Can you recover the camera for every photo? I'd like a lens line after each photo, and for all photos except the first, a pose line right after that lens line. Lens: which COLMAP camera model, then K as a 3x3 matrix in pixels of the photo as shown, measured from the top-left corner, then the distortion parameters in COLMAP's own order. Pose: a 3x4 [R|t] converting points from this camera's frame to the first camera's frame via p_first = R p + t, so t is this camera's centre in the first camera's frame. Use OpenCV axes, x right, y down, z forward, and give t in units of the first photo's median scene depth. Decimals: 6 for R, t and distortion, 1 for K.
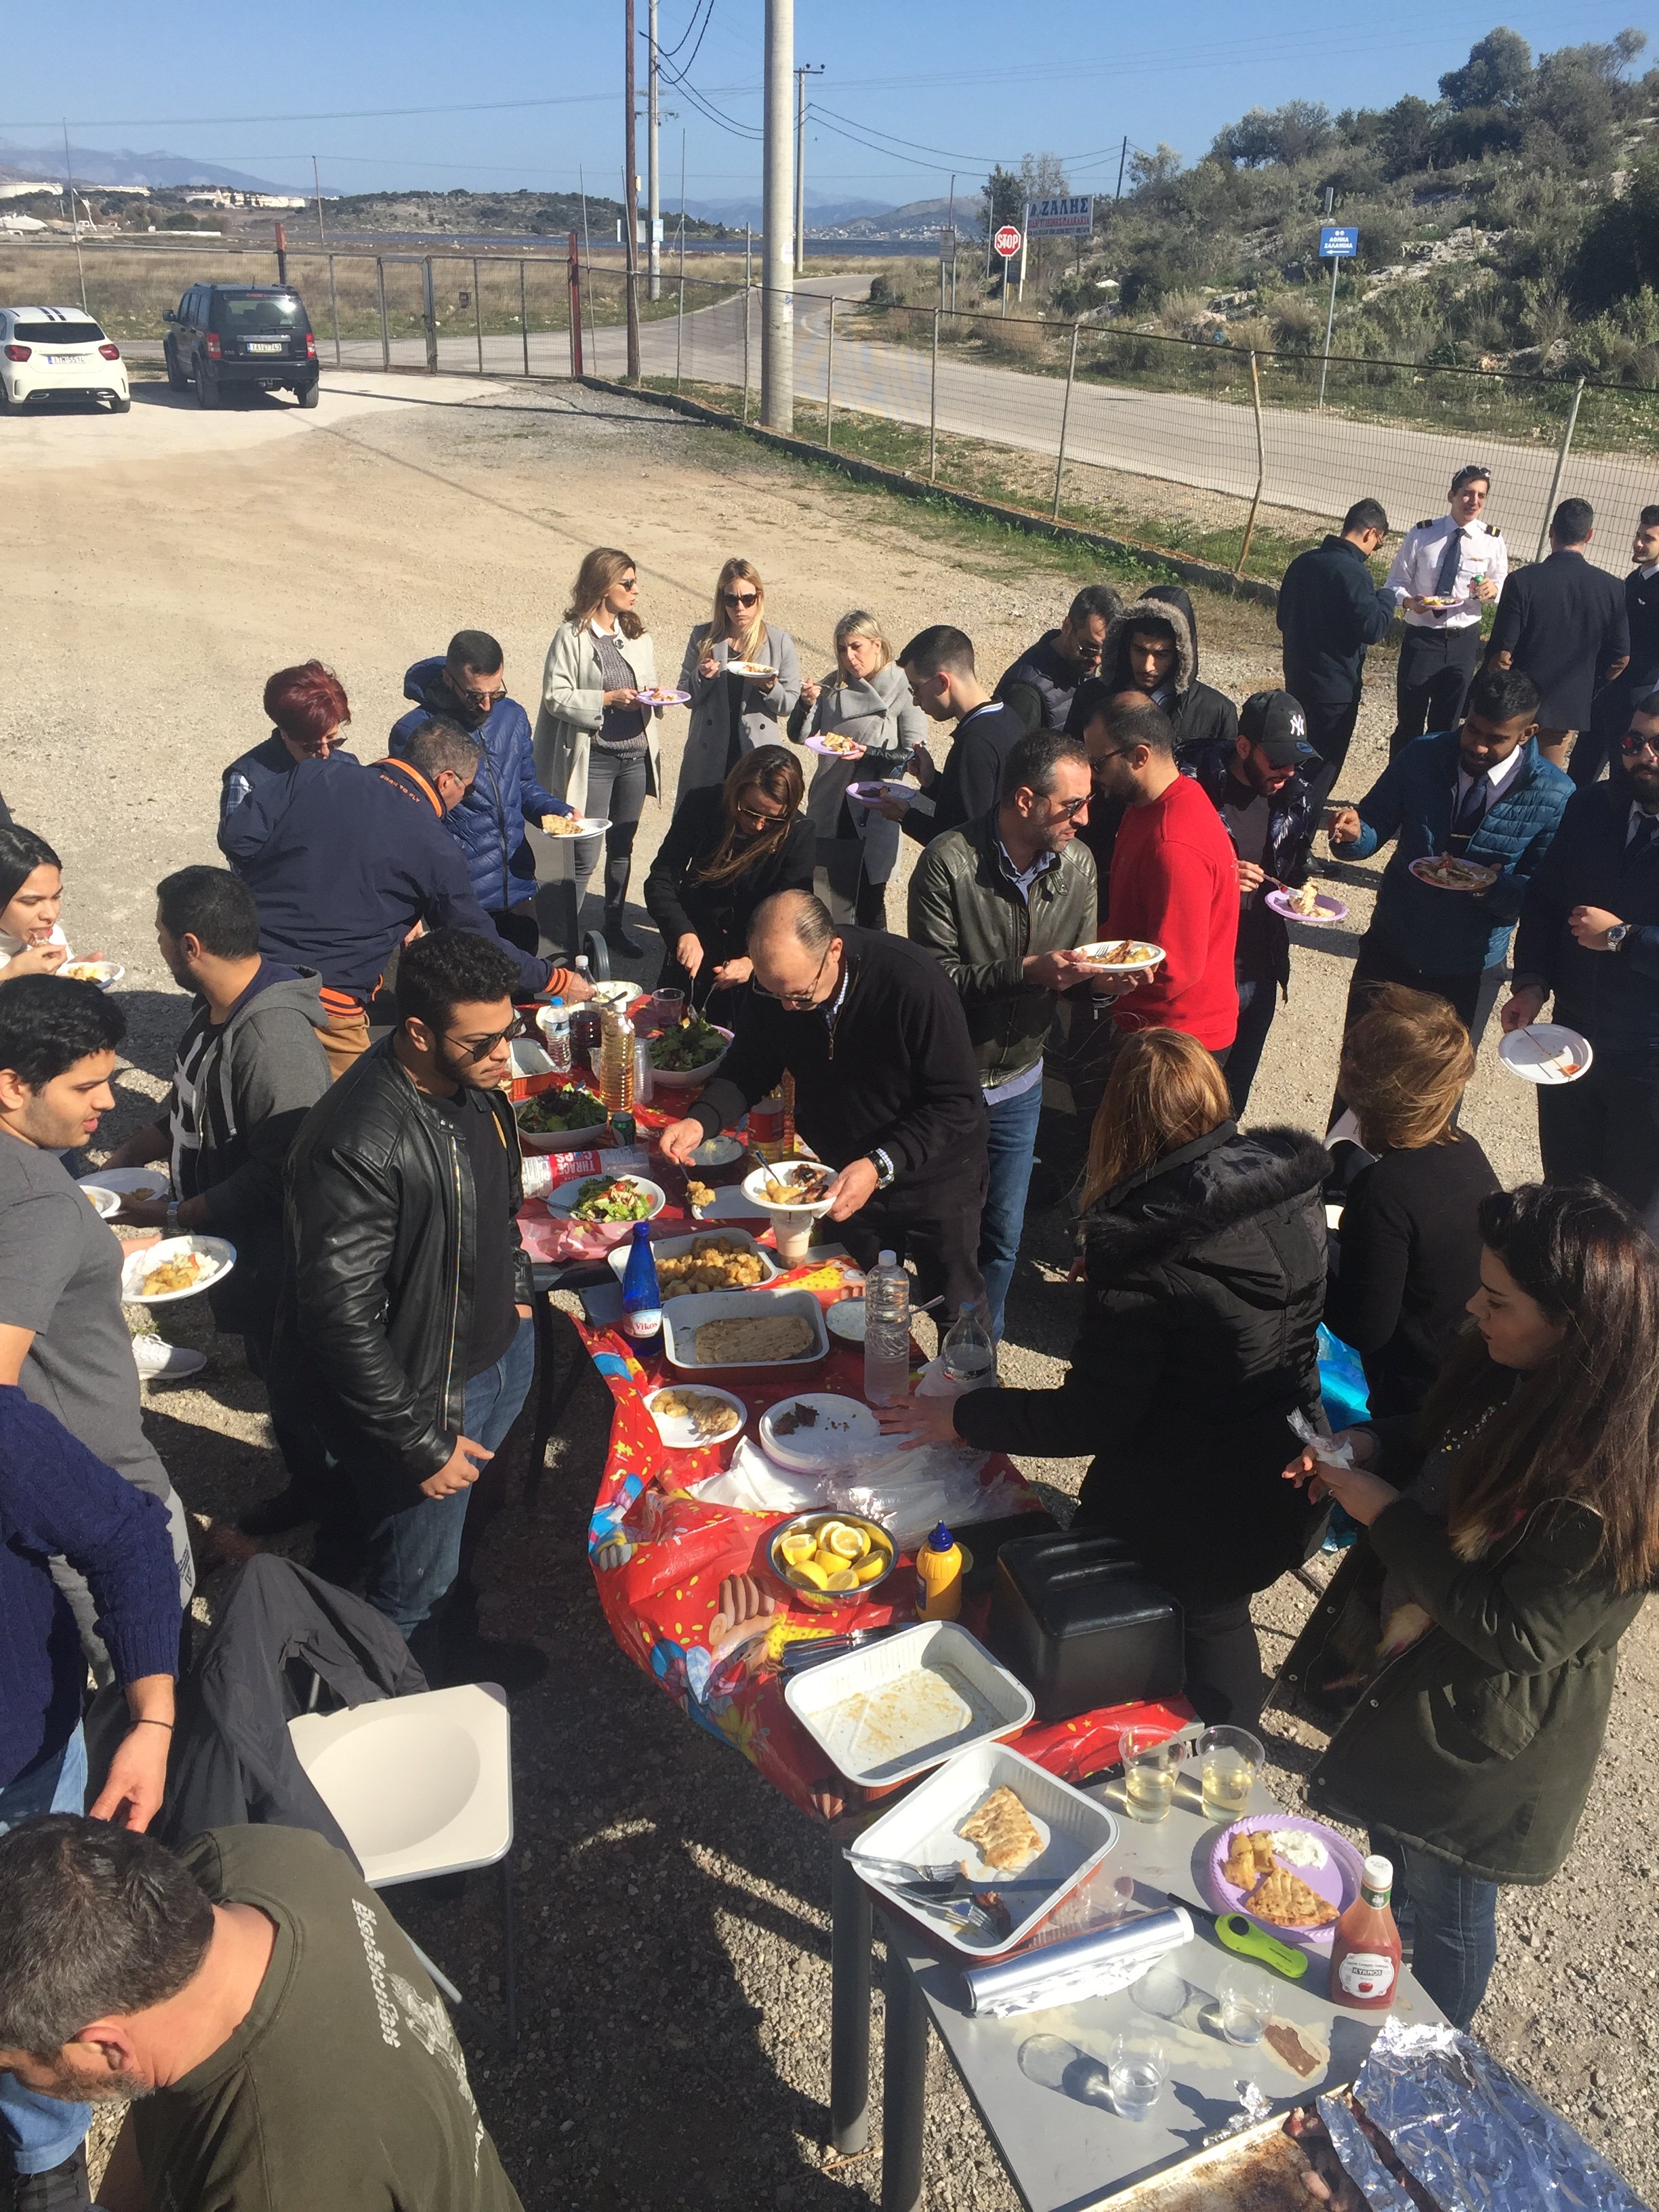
lens RADIAL K [[1890.8, 0, 824.6], [0, 1890.8, 1115.5], [0, 0, 1]] dist [0.082248, -0.112296]
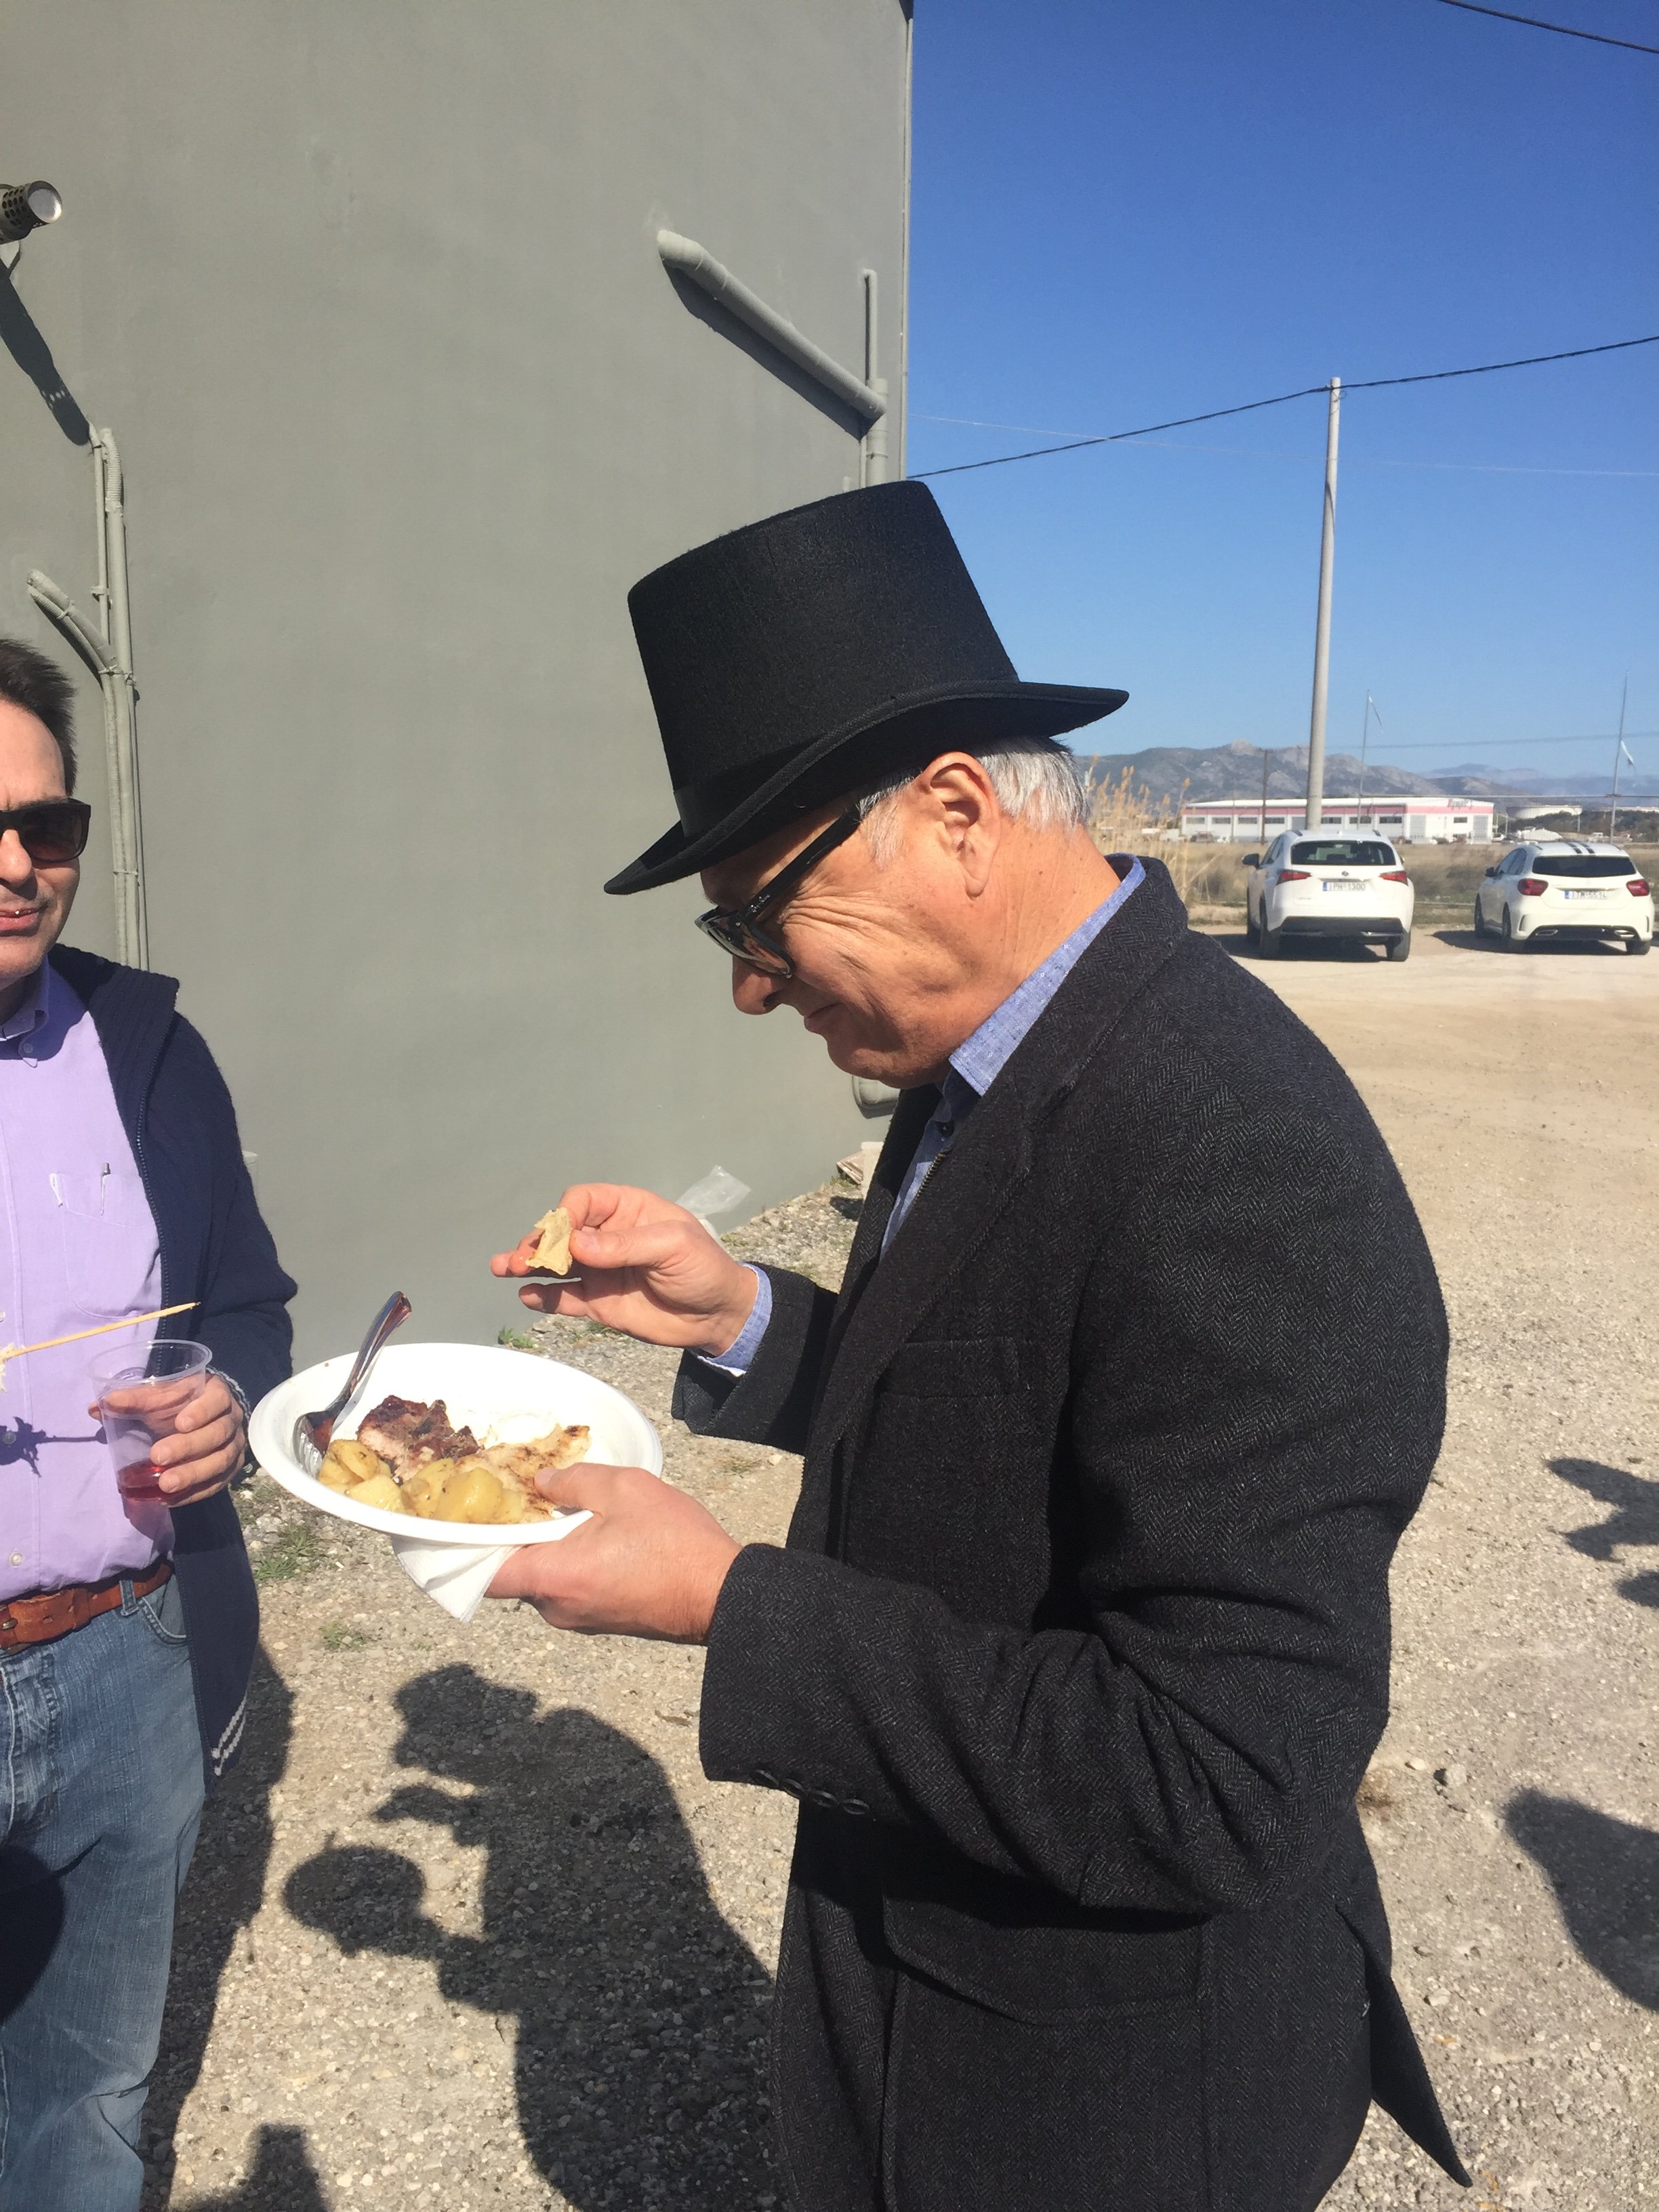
lens RADIAL K [[1890.8, 0, 835.9], [0, 1890.8, 1109.9], [0, 0, 1]] dist [0.082248, -0.112296]
pose [[0.757447, 0.081990, -0.647728, -0.128207], [-0.266695, 0.944396, -0.192328, -0.066444], [0.595943, 0.318424, 0.737196, 0.289850]]
